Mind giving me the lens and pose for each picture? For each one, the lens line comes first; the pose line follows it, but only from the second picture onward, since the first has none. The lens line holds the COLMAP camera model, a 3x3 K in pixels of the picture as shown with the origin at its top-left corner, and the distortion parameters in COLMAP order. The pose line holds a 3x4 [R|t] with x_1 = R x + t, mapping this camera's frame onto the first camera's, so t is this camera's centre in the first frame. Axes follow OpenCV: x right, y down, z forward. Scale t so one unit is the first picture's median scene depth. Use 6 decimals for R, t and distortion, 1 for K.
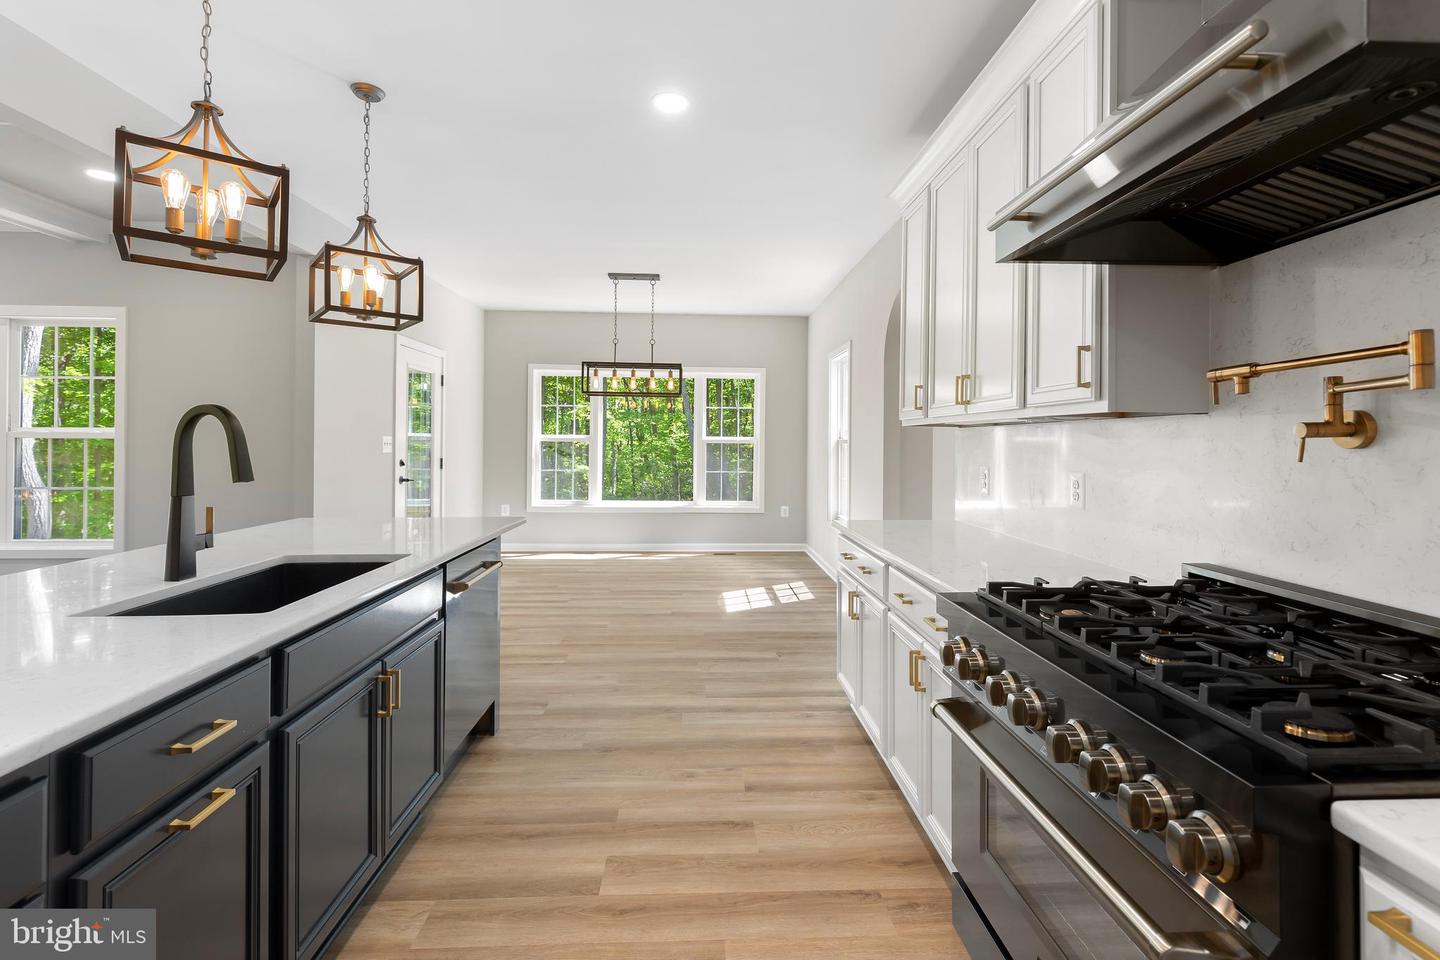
lens RADIAL K [[666.1, 0, 720.6], [0, 666.1, 457.1], [0, 0, 1]] dist [-0.000390, -0.000082]
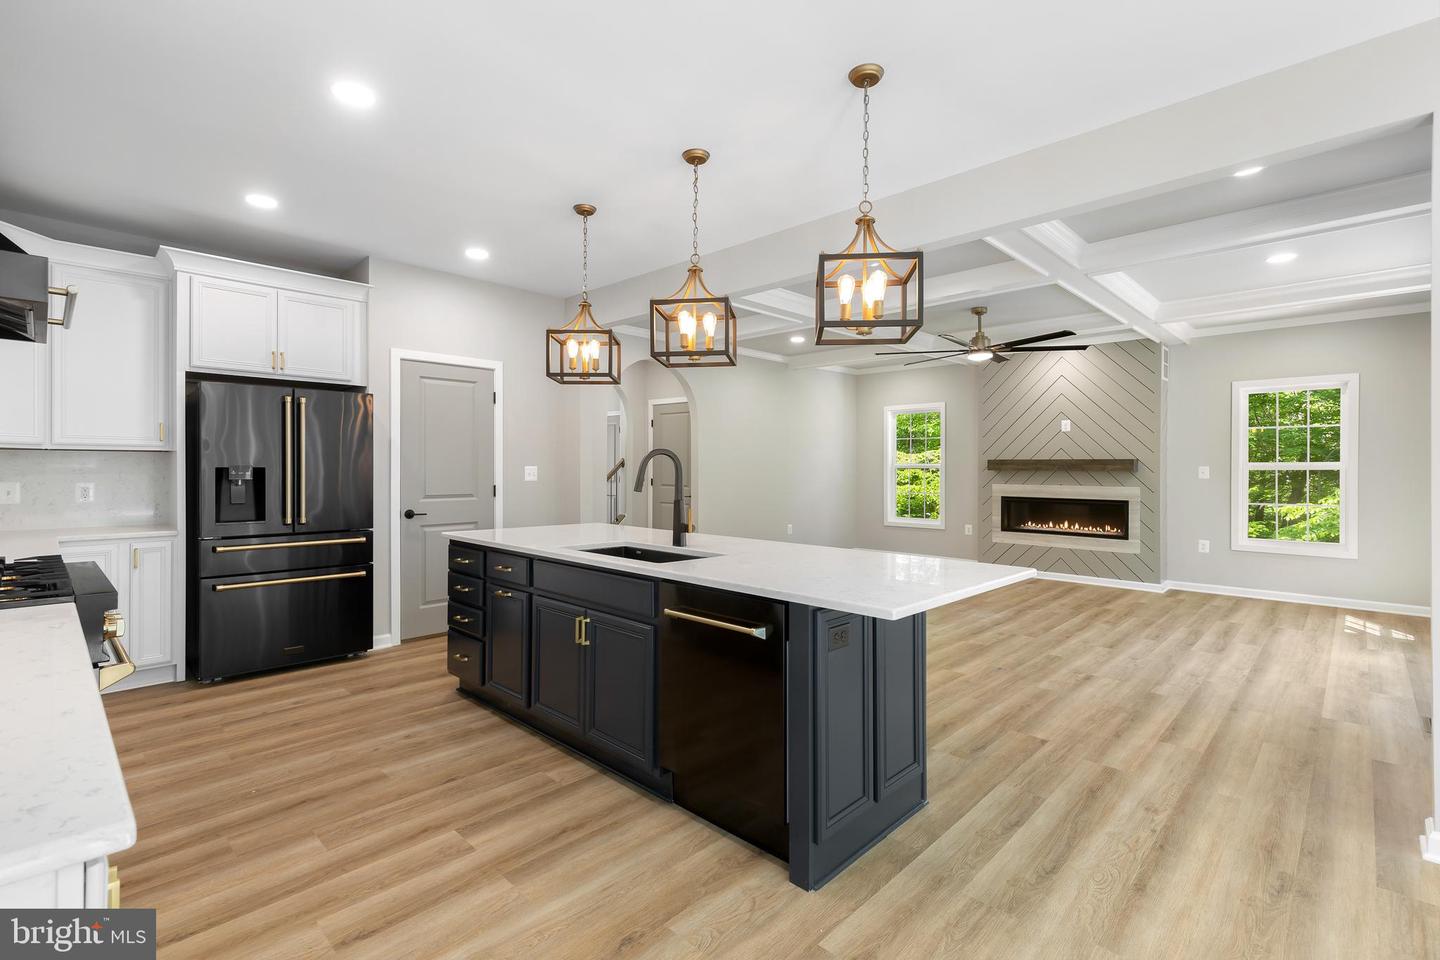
lens RADIAL K [[666.1, 0, 720.6], [0, 666.1, 457.1], [0, 0, 1]] dist [-0.000390, -0.000082]
pose [[-0.729837, -0.018435, -0.683372, 0.288439], [-0.019427, 0.999792, -0.006223, -0.032672], [0.683345, 0.008734, -0.730043, 2.055909]]
